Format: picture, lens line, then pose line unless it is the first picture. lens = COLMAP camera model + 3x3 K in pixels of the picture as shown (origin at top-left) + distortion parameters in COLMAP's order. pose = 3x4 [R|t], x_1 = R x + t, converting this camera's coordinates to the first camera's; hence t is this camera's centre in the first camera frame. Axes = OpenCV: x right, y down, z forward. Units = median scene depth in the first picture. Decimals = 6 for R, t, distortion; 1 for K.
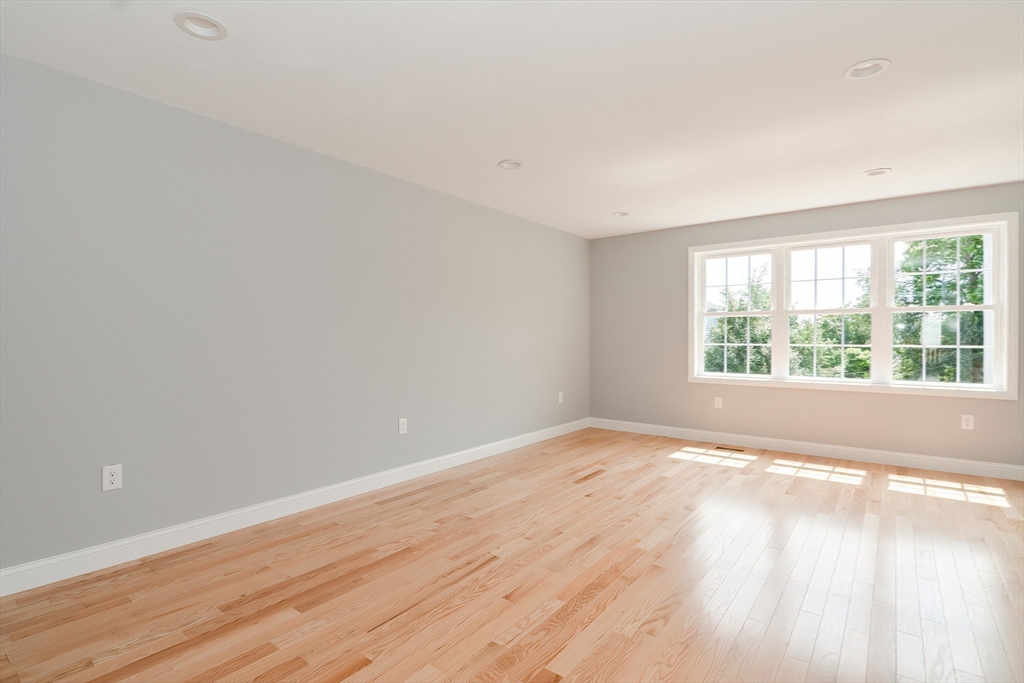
lens RADIAL K [[495.1, 0, 512.4], [0, 495.1, 337.2], [0, 0, 1]] dist [0.000345, -0.011280]
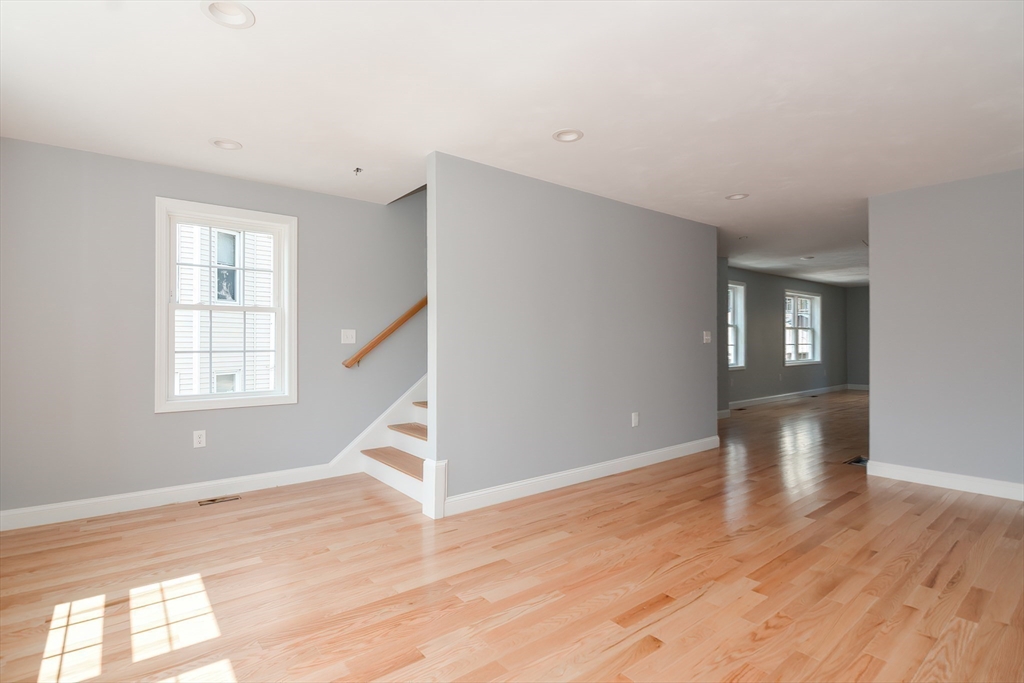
lens RADIAL K [[496.4, 0, 508.0], [0, 496.4, 338.1], [0, 0, 1]] dist [0.012963, -0.013945]
pose [[-0.969972, -0.000088, 0.243216, 0.295094], [-0.001755, 0.999976, -0.006637, -0.001685], [-0.243209, -0.006865, -0.969949, 1.243220]]
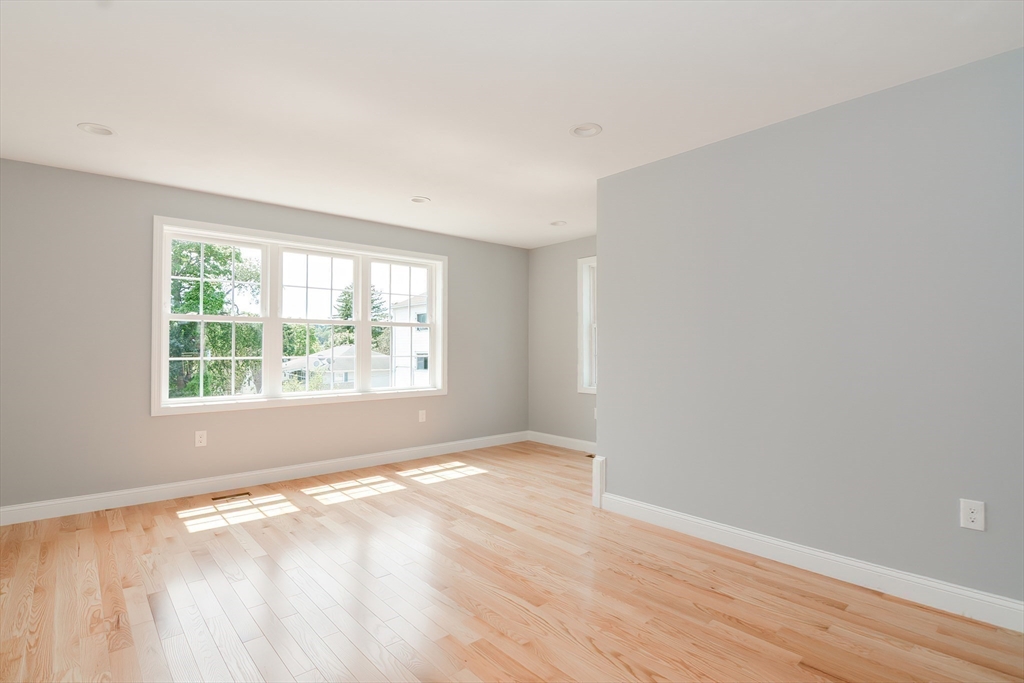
lens RADIAL K [[504.7, 0, 519.2], [0, 504.7, 338.5], [0, 0, 1]] dist [-0.002790, -0.001151]
pose [[0.185809, 0.018500, 0.982412, -0.289017], [0.000077, 0.999822, -0.018842, -0.001324], [-0.982586, 0.003577, 0.185774, 0.499520]]
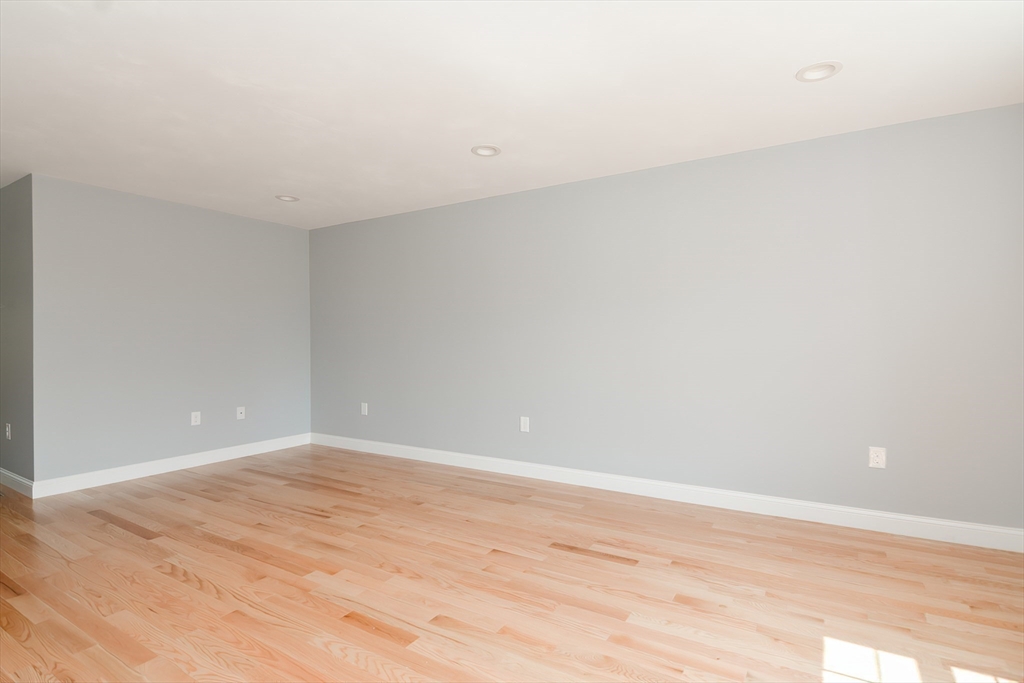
lens RADIAL K [[519.7, 0, 516.4], [0, 519.7, 341.0], [0, 0, 1]] dist [-0.000009, -0.000658]
pose [[0.097751, 0.000158, -0.995211, 0.761660], [0.008746, 0.999961, 0.001018, 0.010720], [0.995172, -0.008803, 0.097746, 0.801557]]
